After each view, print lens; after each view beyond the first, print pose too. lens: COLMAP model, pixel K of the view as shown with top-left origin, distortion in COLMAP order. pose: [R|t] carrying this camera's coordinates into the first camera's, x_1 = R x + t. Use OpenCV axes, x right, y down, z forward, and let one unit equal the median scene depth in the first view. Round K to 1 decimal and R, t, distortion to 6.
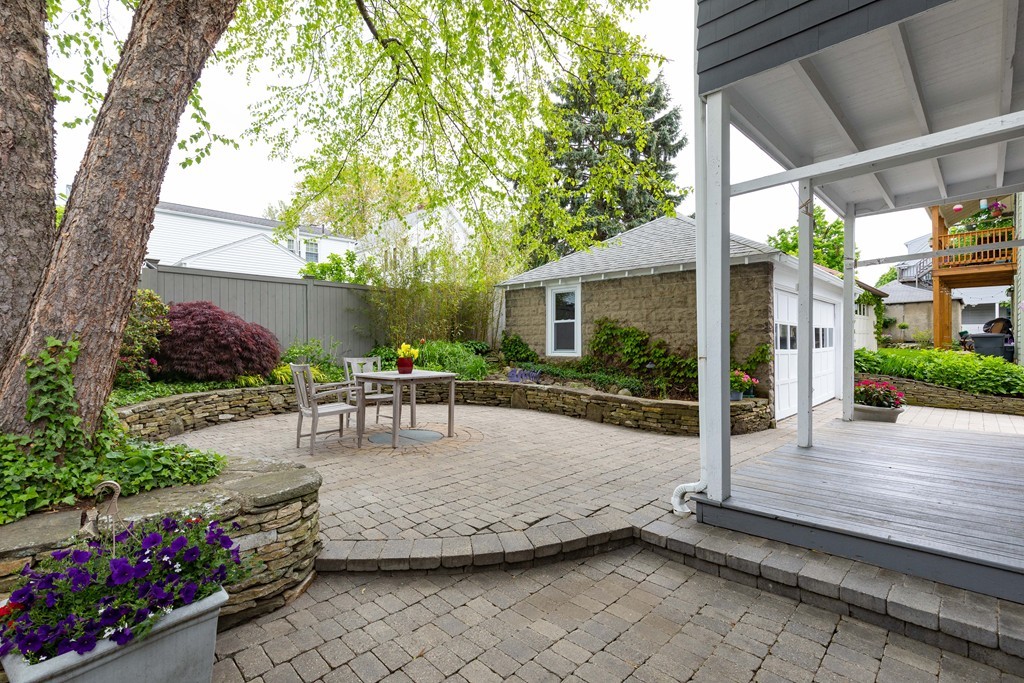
lens RADIAL K [[461.6, 0, 505.7], [0, 461.6, 343.4], [0, 0, 1]] dist [0.000915, -0.000831]
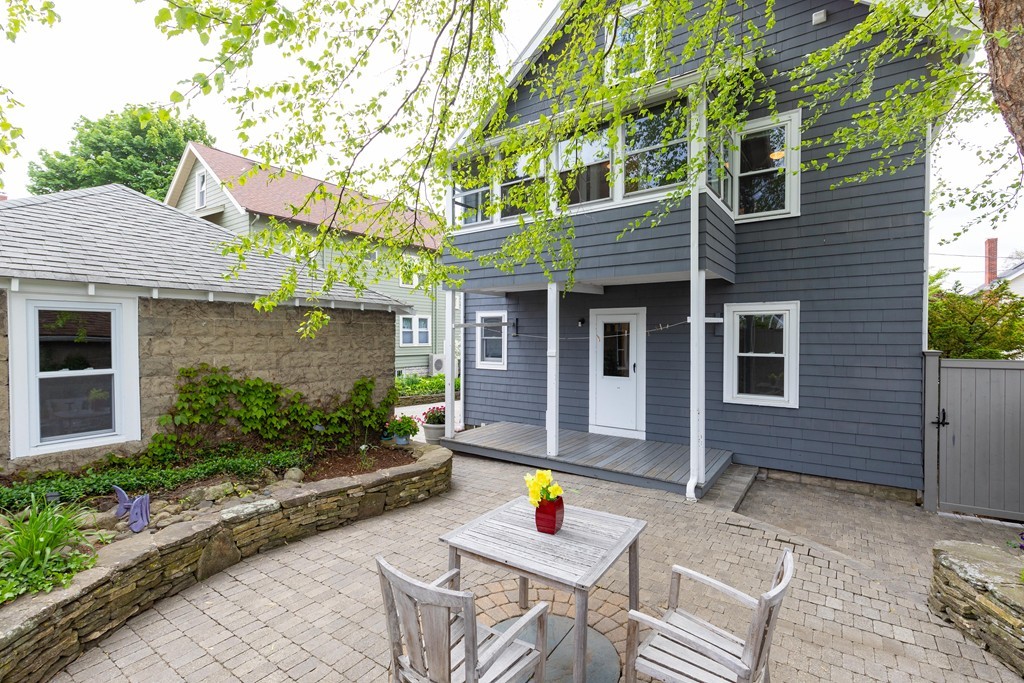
lens RADIAL K [[461.6, 0, 505.7], [0, 461.6, 343.4], [0, 0, 1]] dist [0.000915, -0.000831]
pose [[-0.169747, -0.014949, 0.985374, -0.451195], [0.002760, 0.999874, 0.015644, -0.094267], [-0.985484, 0.005375, -0.169684, 0.736894]]
